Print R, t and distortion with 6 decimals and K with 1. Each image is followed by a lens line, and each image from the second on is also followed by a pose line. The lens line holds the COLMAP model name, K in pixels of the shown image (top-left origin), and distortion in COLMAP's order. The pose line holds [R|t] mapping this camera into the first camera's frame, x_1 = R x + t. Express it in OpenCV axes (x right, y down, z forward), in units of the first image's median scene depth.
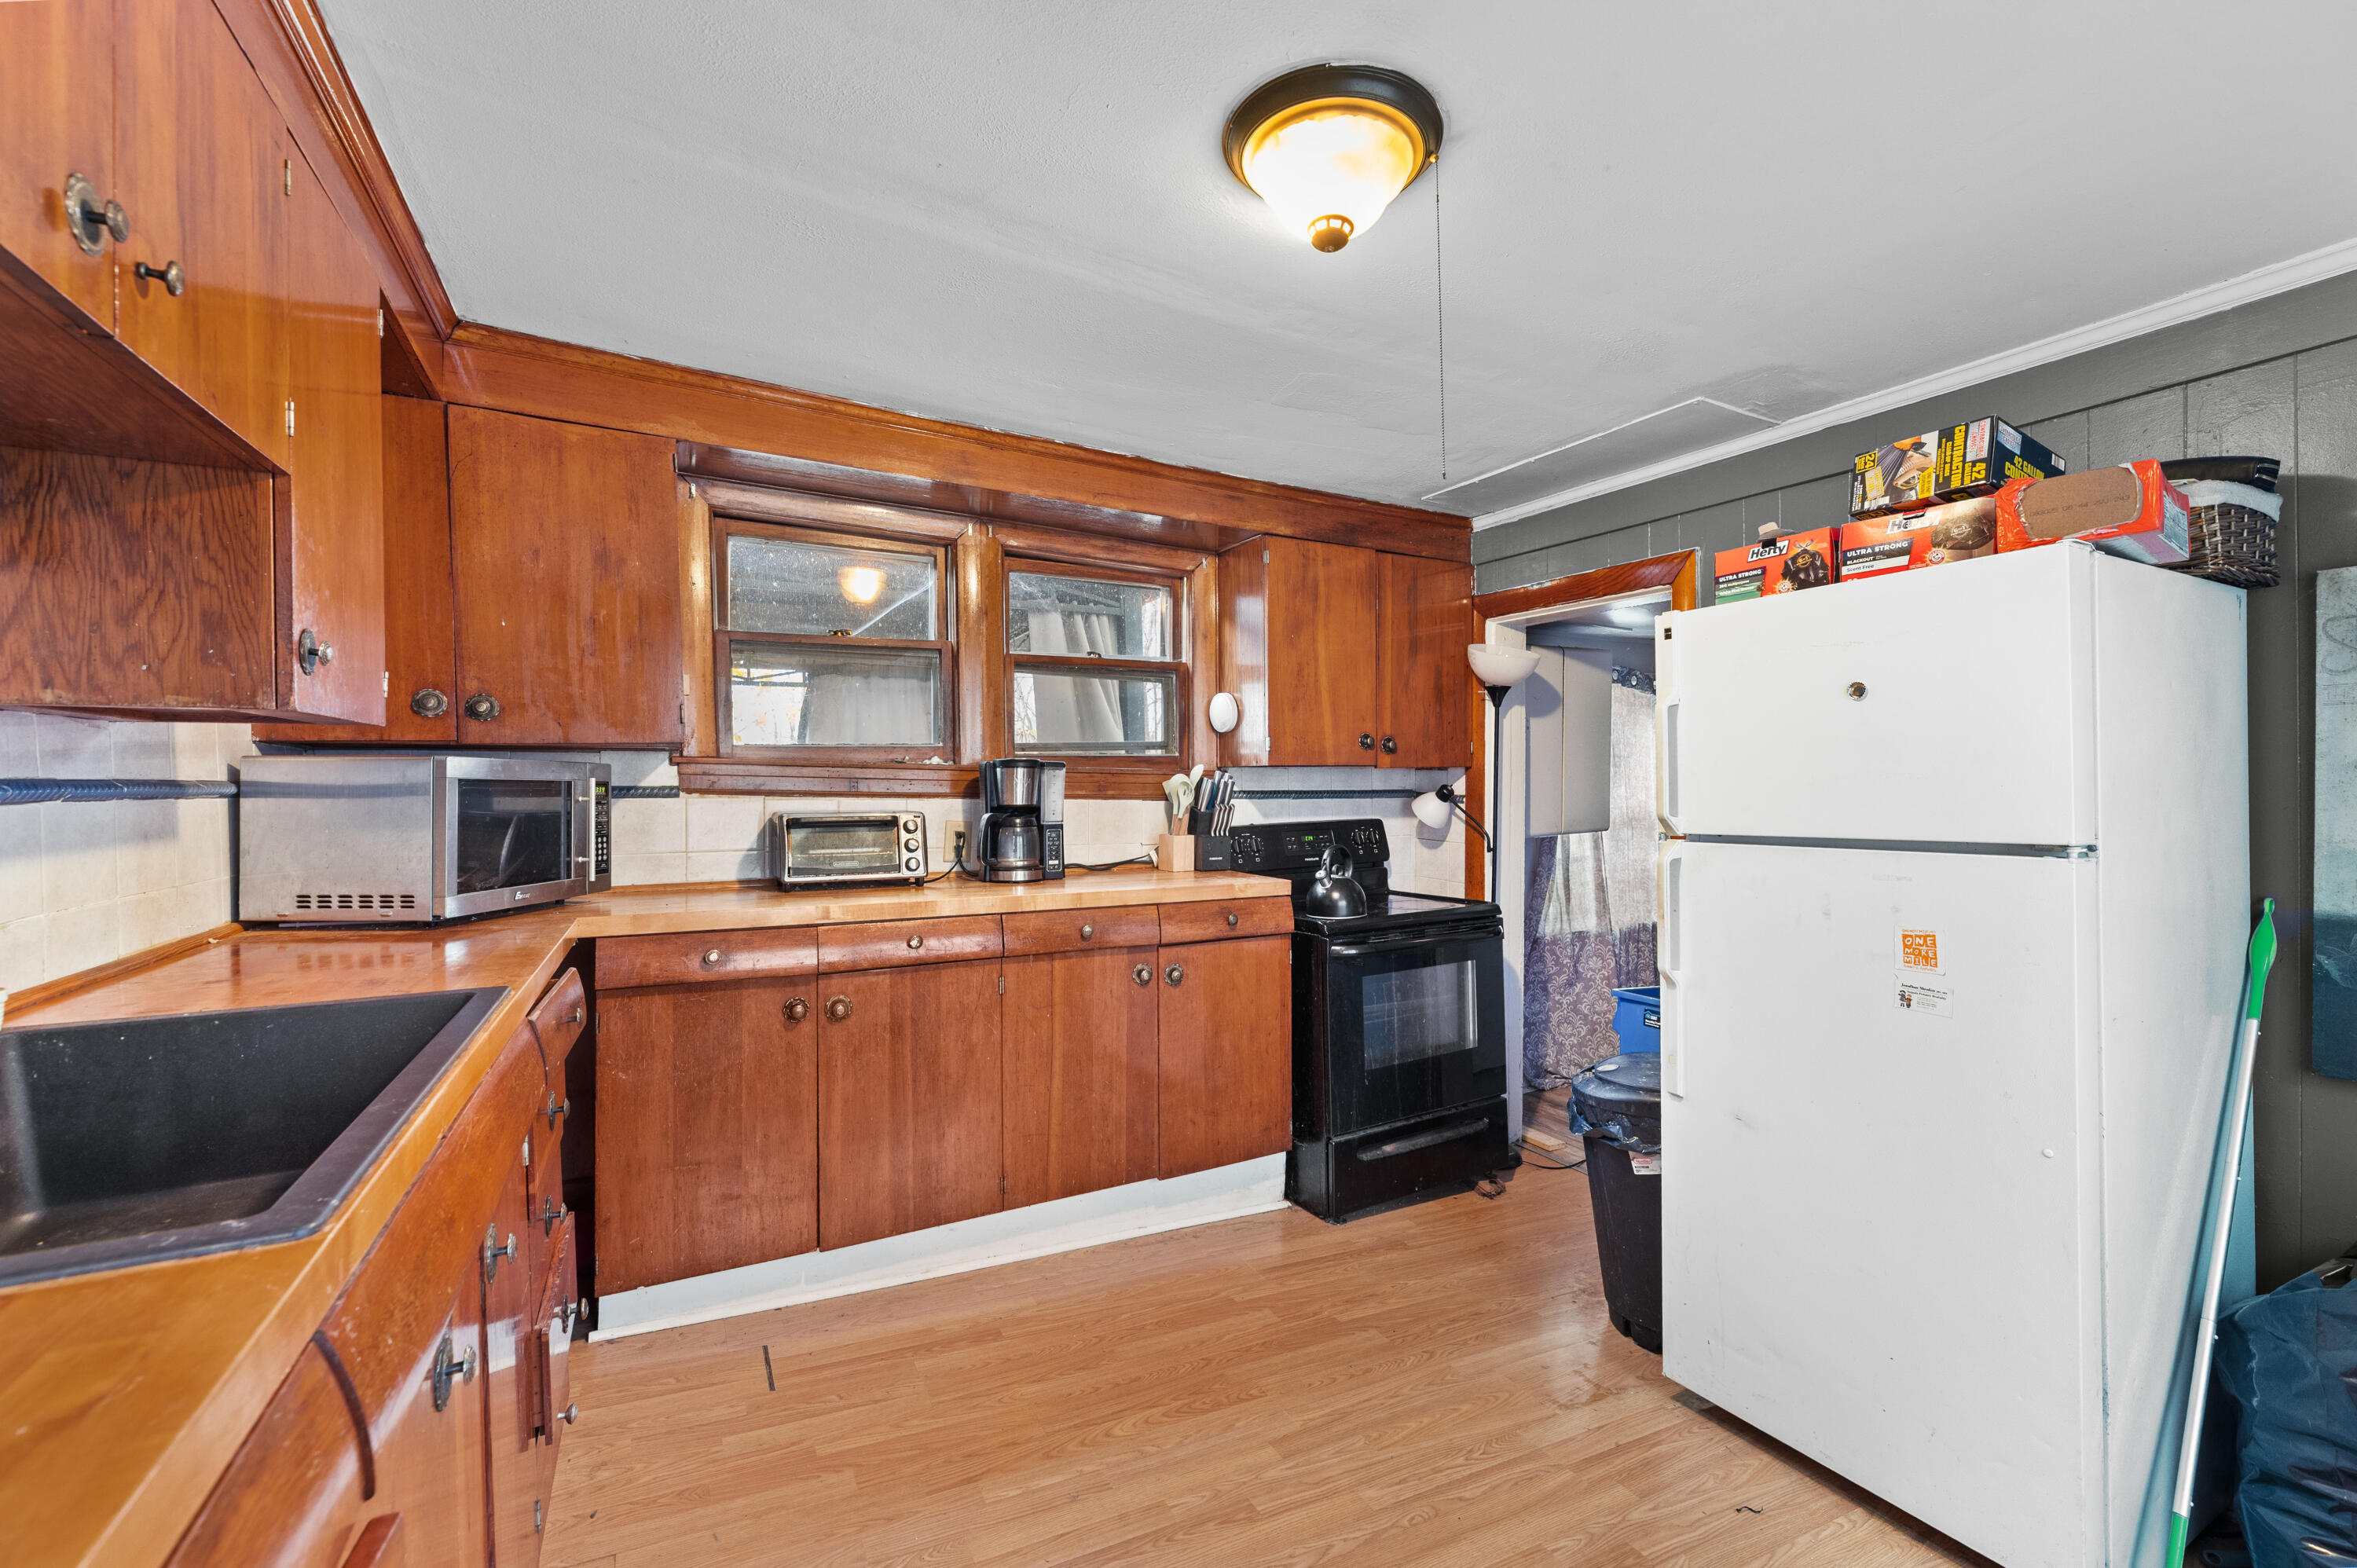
lens RADIAL K [[969.4, 0, 1176.8], [0, 969.4, 783.7], [0, 0, 1]] dist [-0.001239, -0.000248]
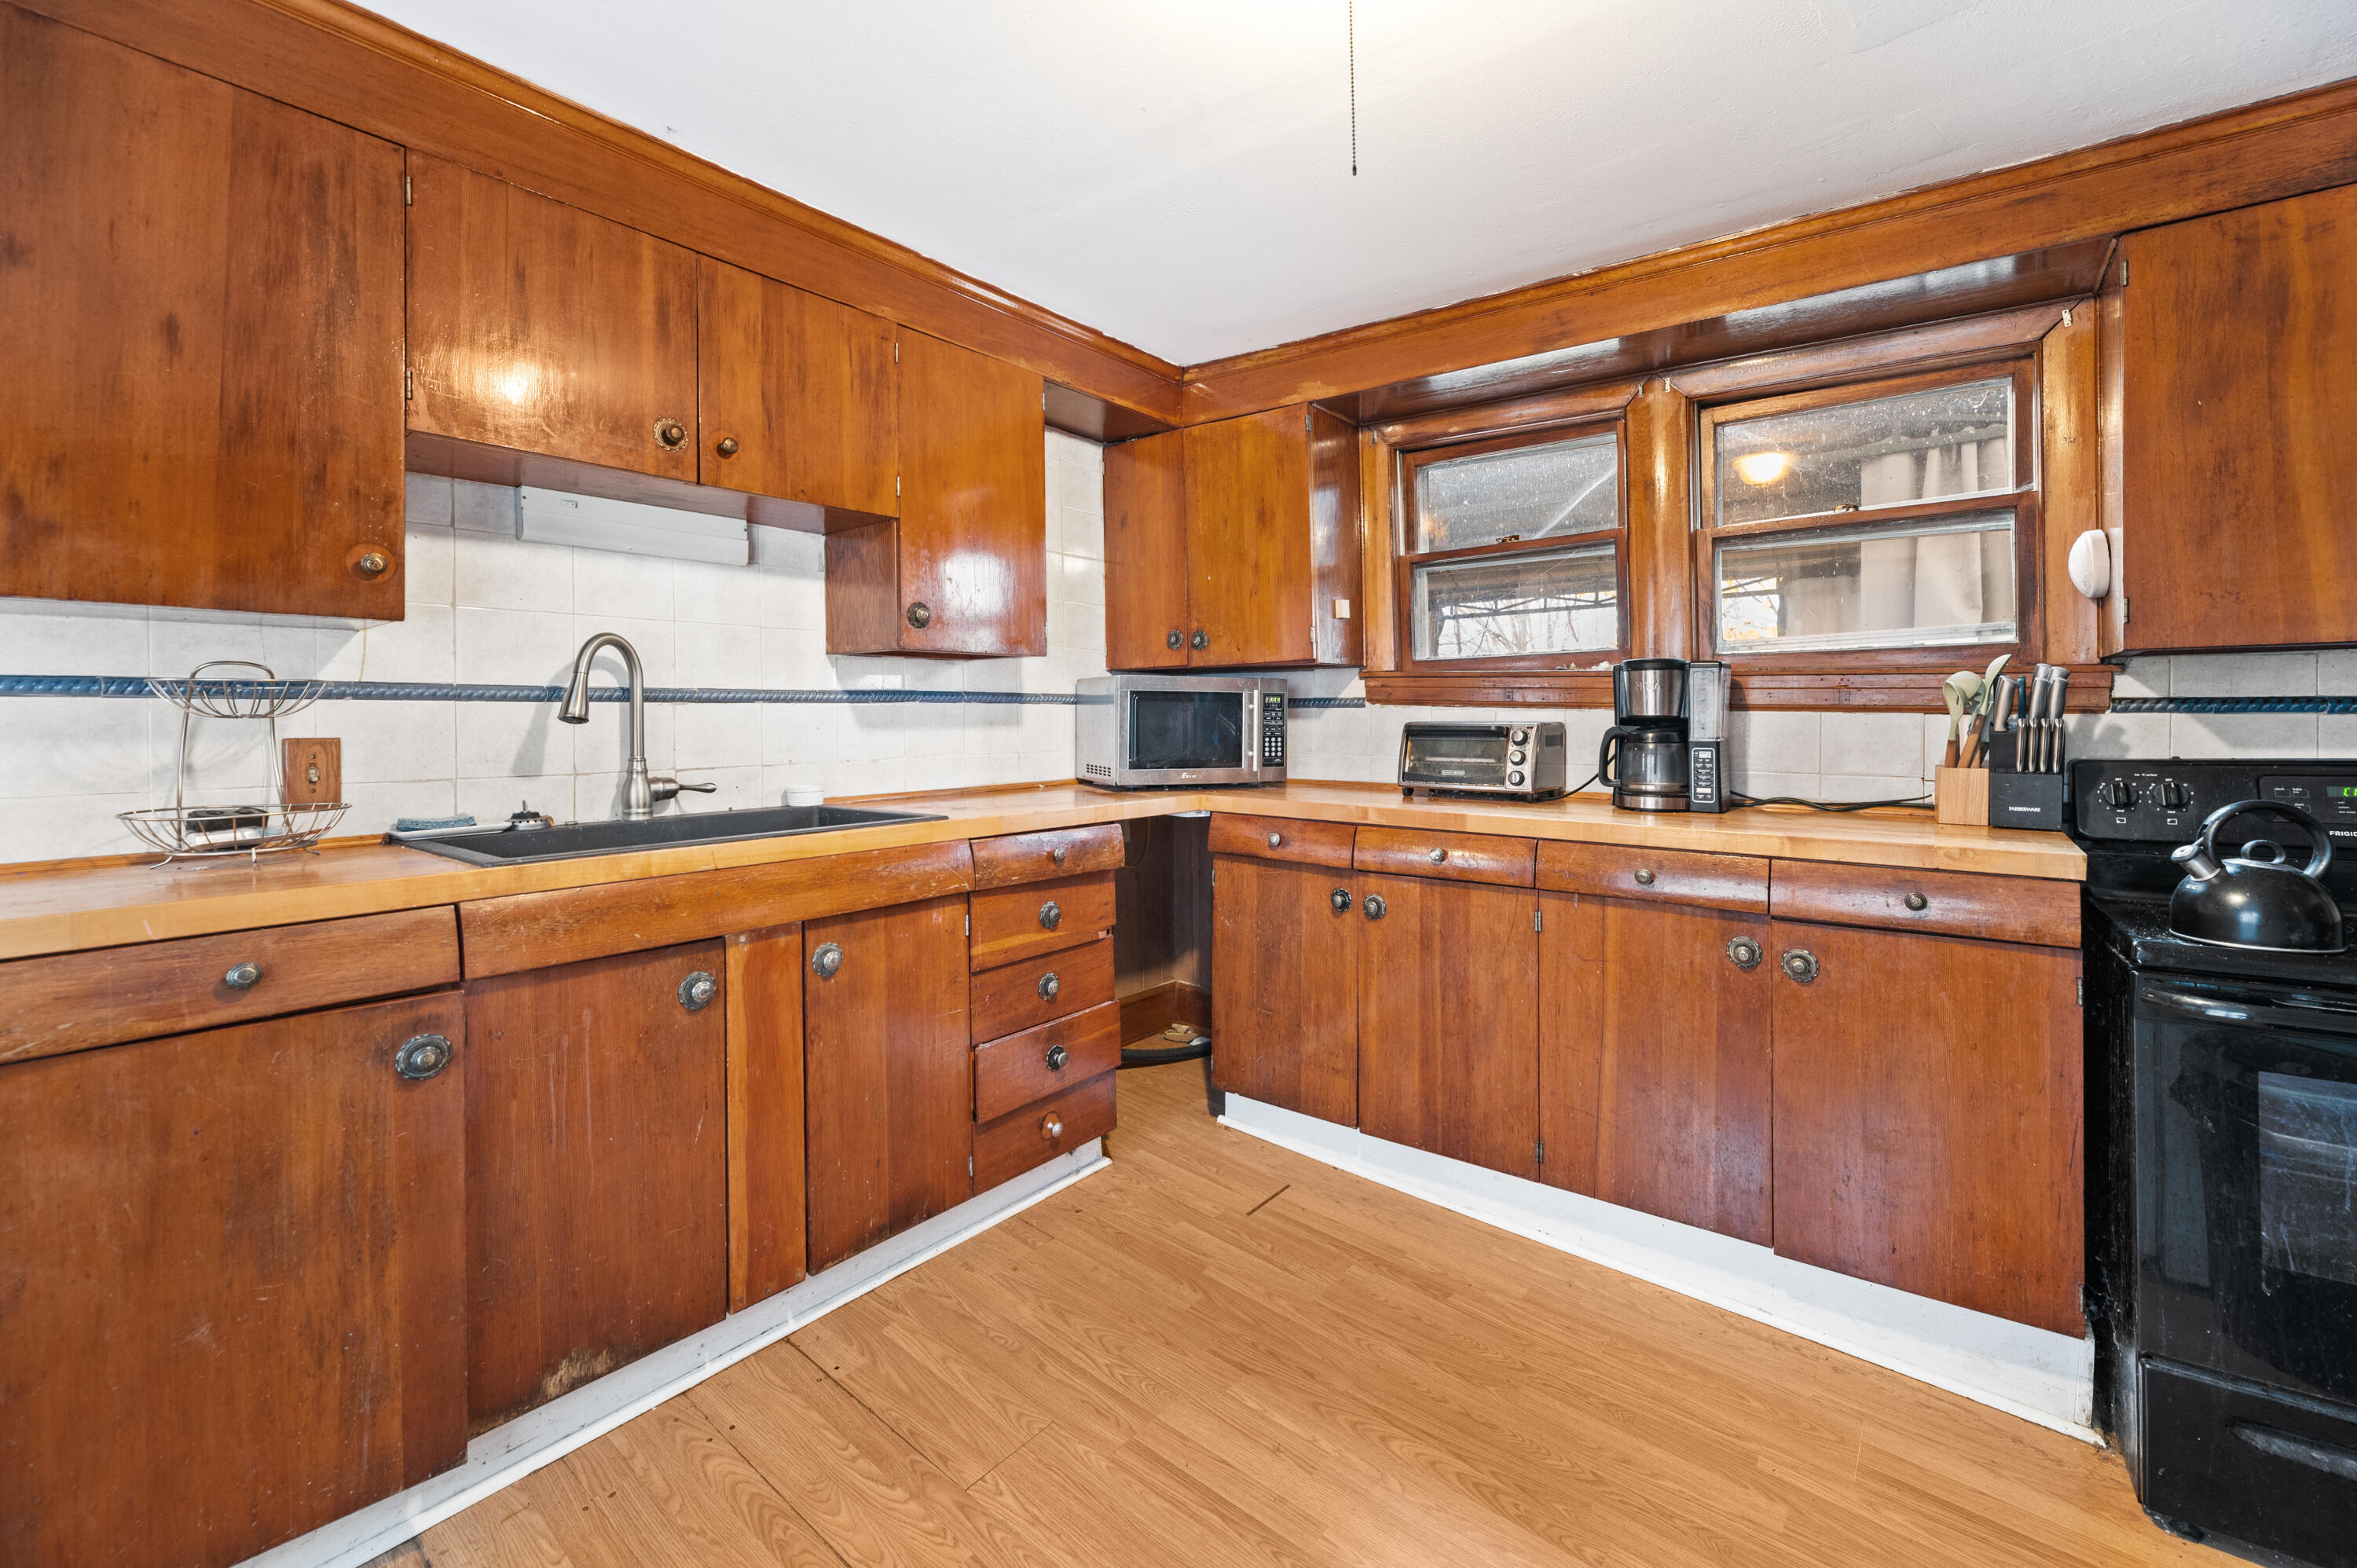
lens RADIAL K [[969.4, 0, 1236.5], [0, 969.4, 719.3], [0, 0, 1]] dist [-0.001239, -0.000248]
pose [[0.429301, 0.005625, -0.903144, 0.459700], [0.001656, 0.999974, 0.007015, 0.020285], [0.903160, -0.004507, 0.429280, 0.368084]]
